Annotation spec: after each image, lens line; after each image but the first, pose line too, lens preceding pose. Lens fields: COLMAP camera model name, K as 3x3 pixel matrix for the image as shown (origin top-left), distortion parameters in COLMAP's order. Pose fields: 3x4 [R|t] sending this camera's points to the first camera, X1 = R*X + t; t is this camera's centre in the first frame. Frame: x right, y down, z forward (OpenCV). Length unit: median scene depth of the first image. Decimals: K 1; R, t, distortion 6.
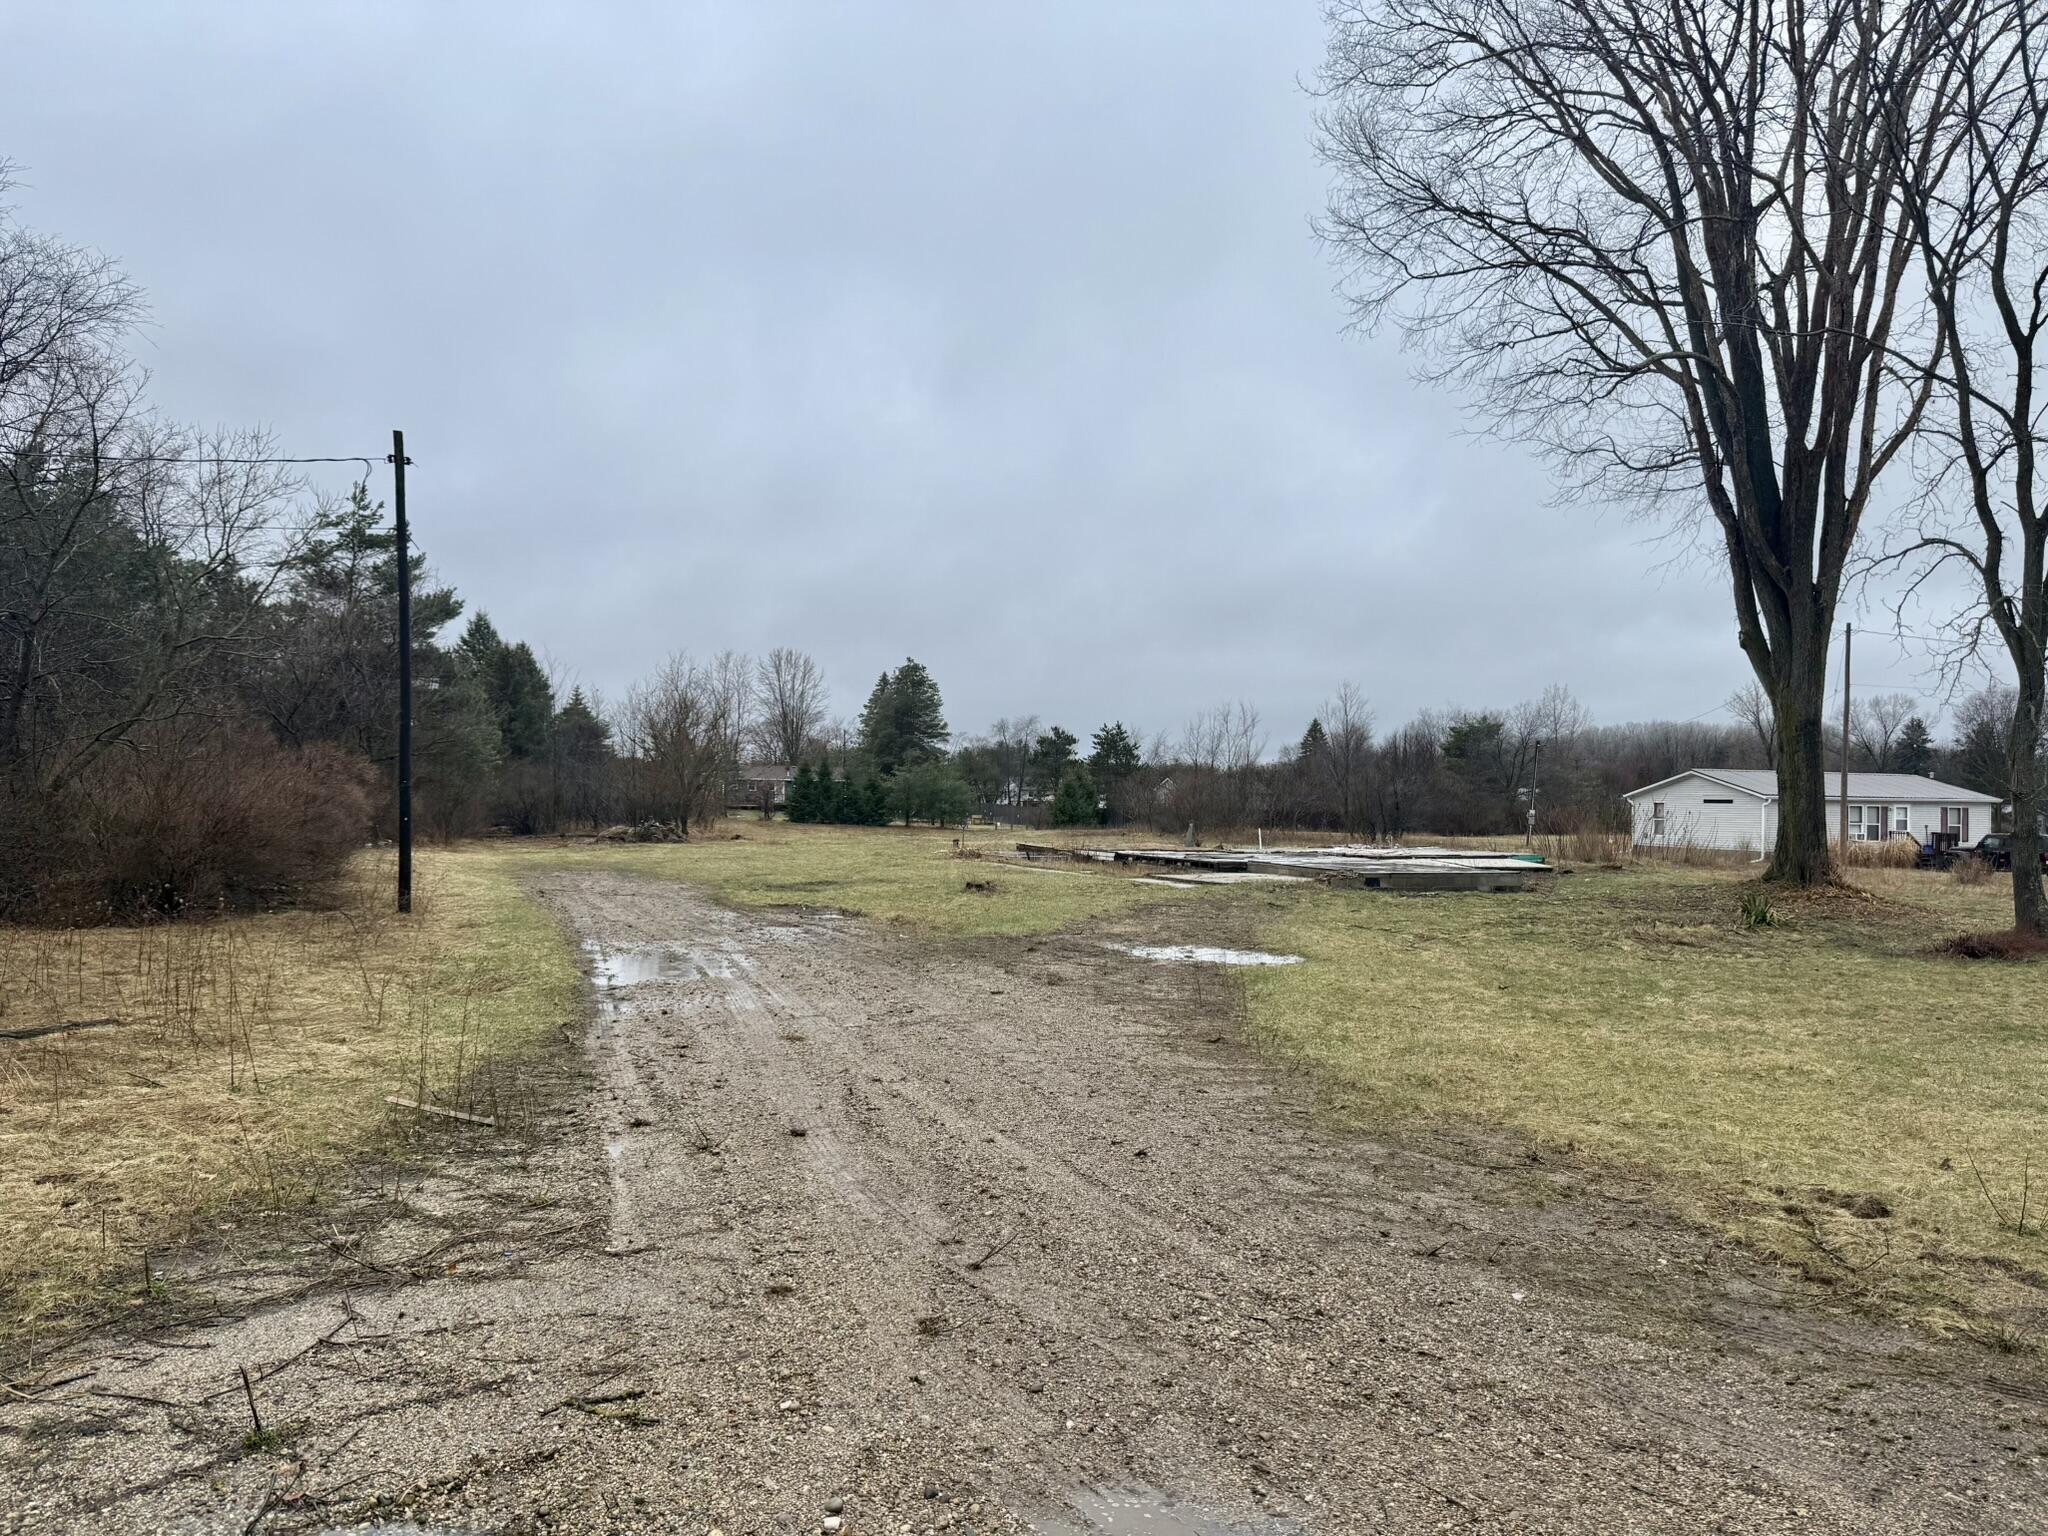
lens RADIAL K [[1434.3, 0, 1020.0], [0, 1434.3, 755.4], [0, 0, 1]] dist [0.022700, -0.034050]
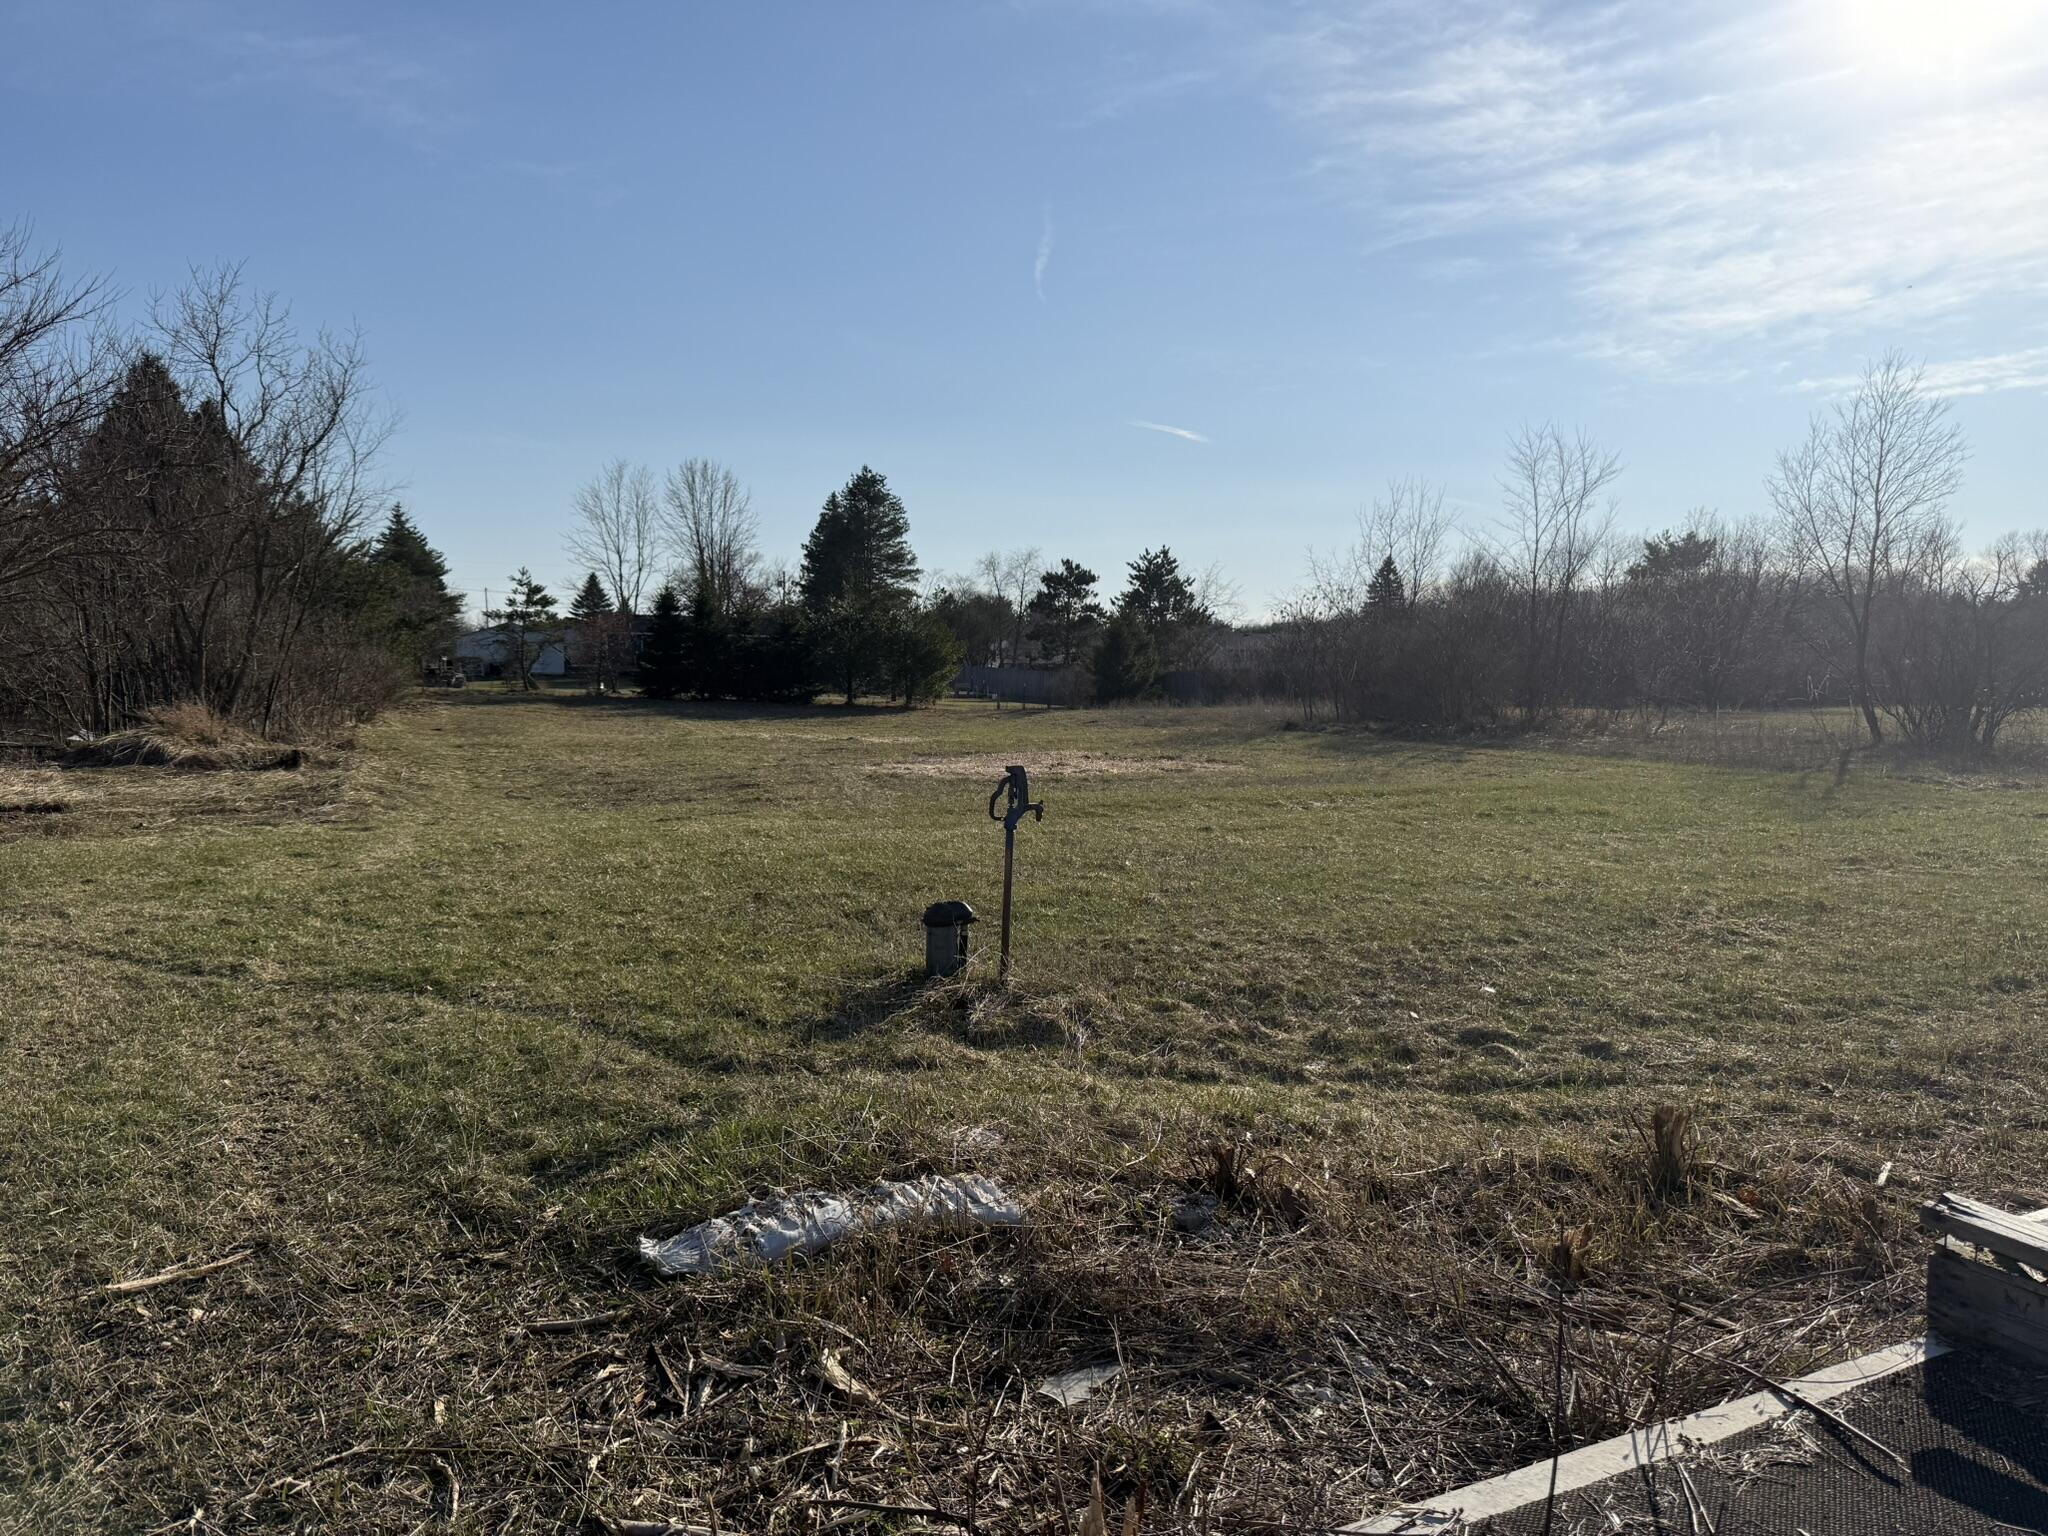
lens RADIAL K [[1434.3, 0, 1057.7], [0, 1434.3, 744.1], [0, 0, 1]] dist [0.022700, -0.034050]
pose [[0.998967, -0.006493, 0.044976, -0.017701], [0.002587, 0.996260, 0.086365, 0.014415], [-0.045369, -0.086159, 0.995248, 0.368912]]
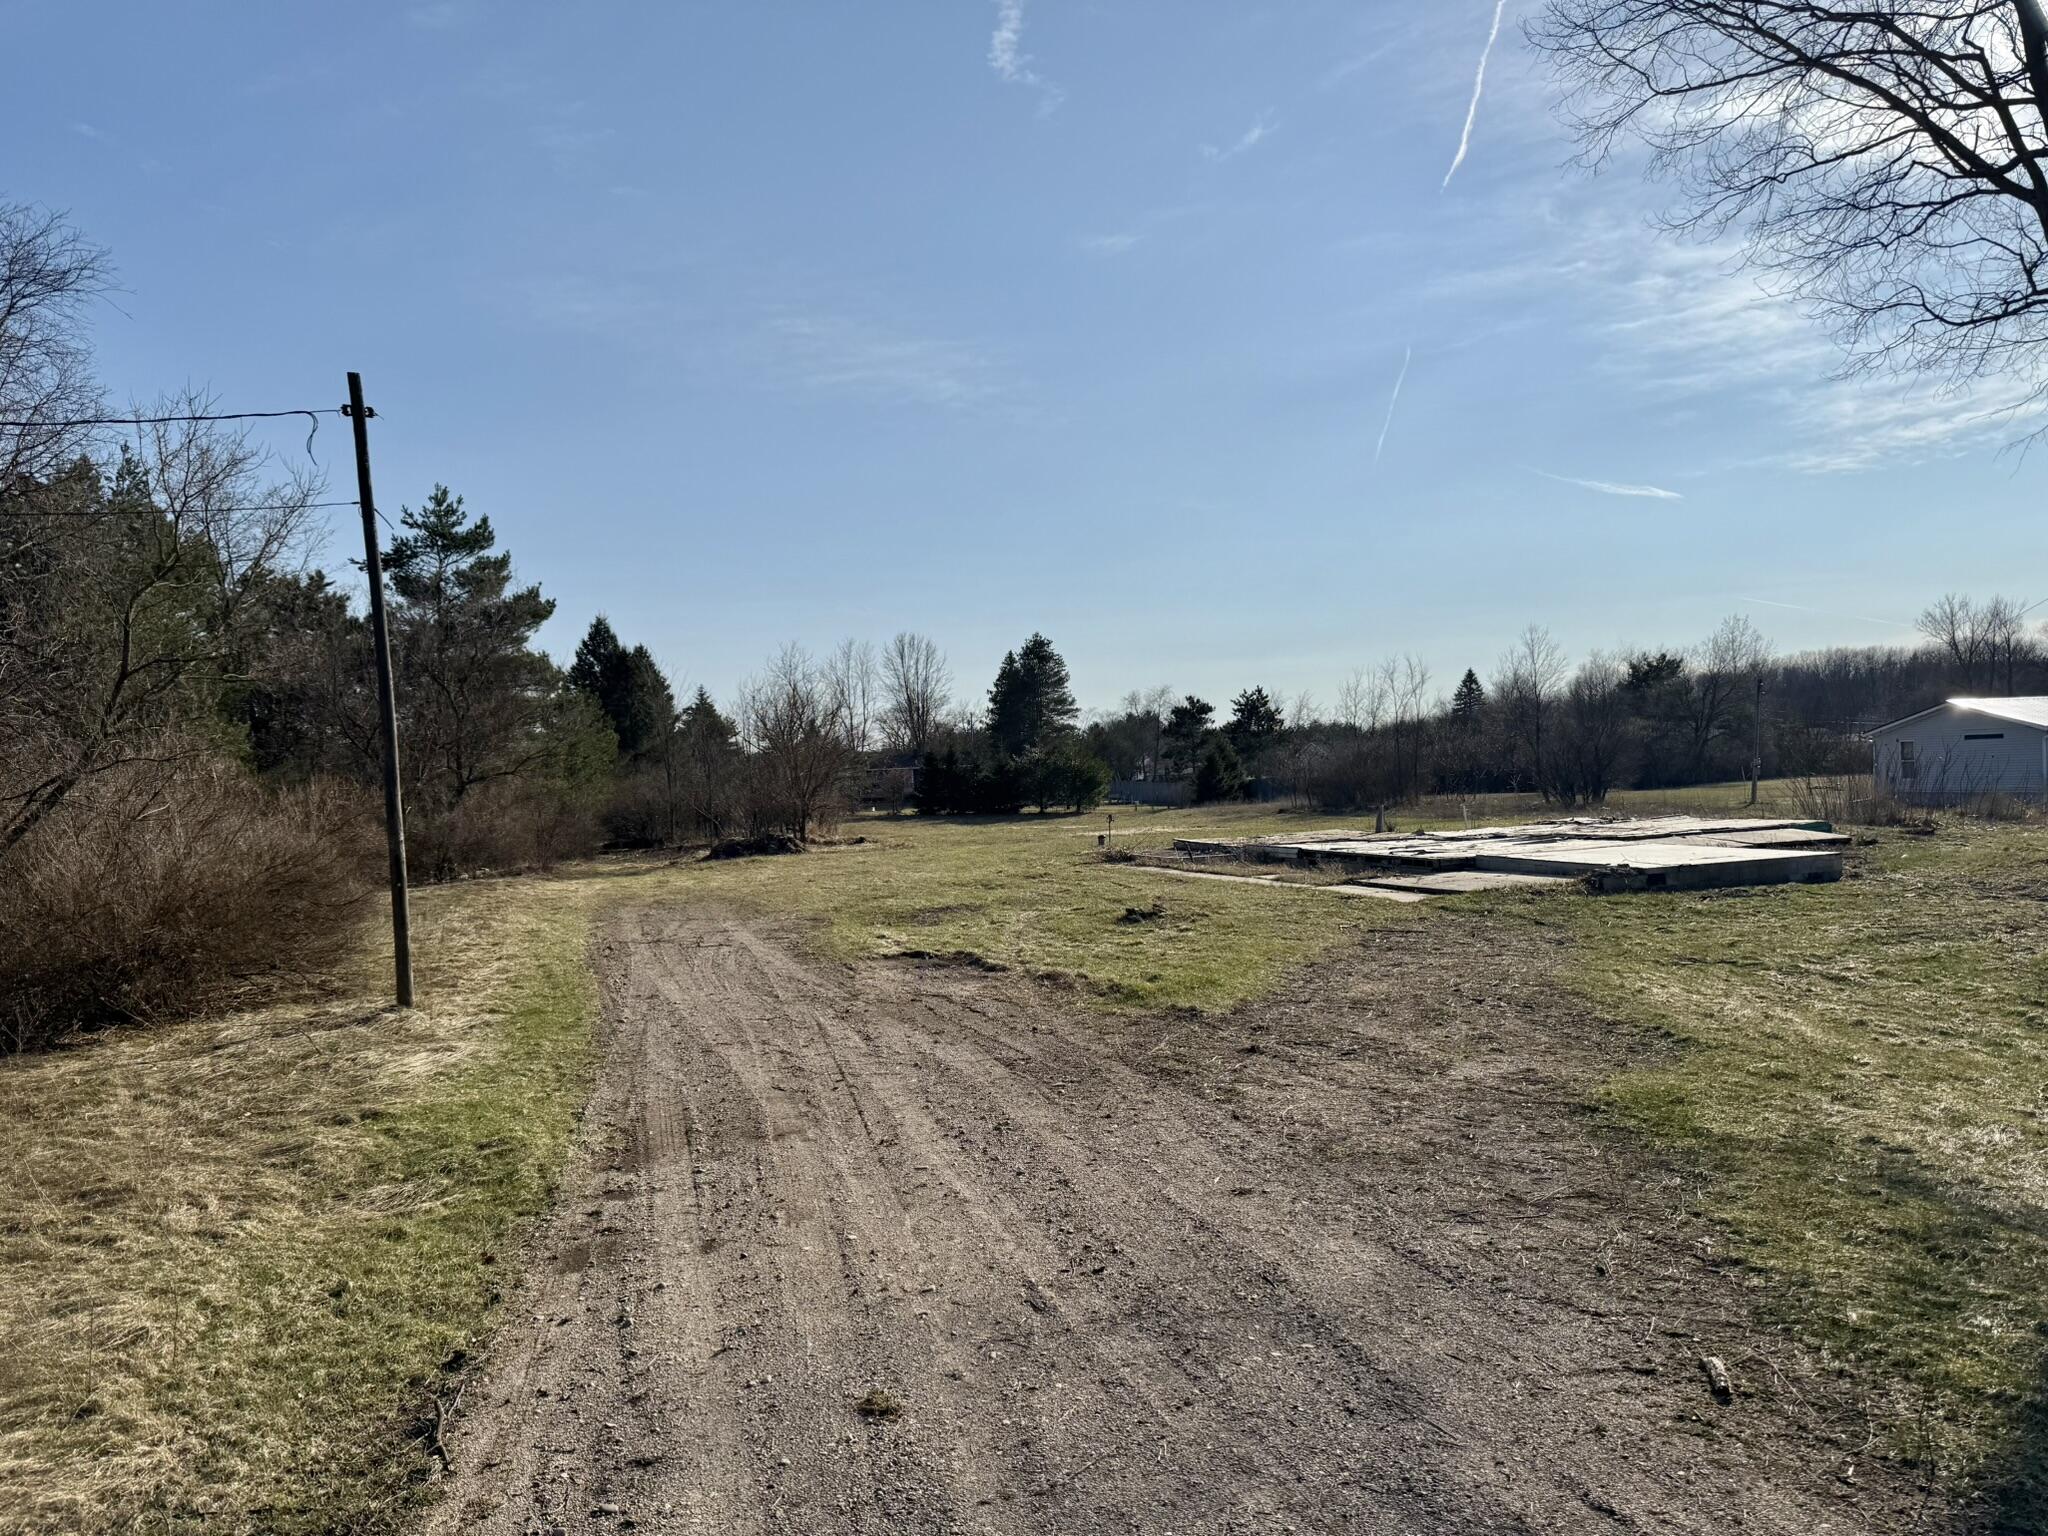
lens RADIAL K [[1434.3, 0, 1020.2], [0, 1434.3, 773.6], [0, 0, 1]] dist [0.022700, -0.034050]
pose [[0.994176, -0.057687, -0.091026, -0.004890], [0.060514, 0.997757, 0.028604, -0.002876], [0.089171, -0.033946, 0.995438, 0.052247]]
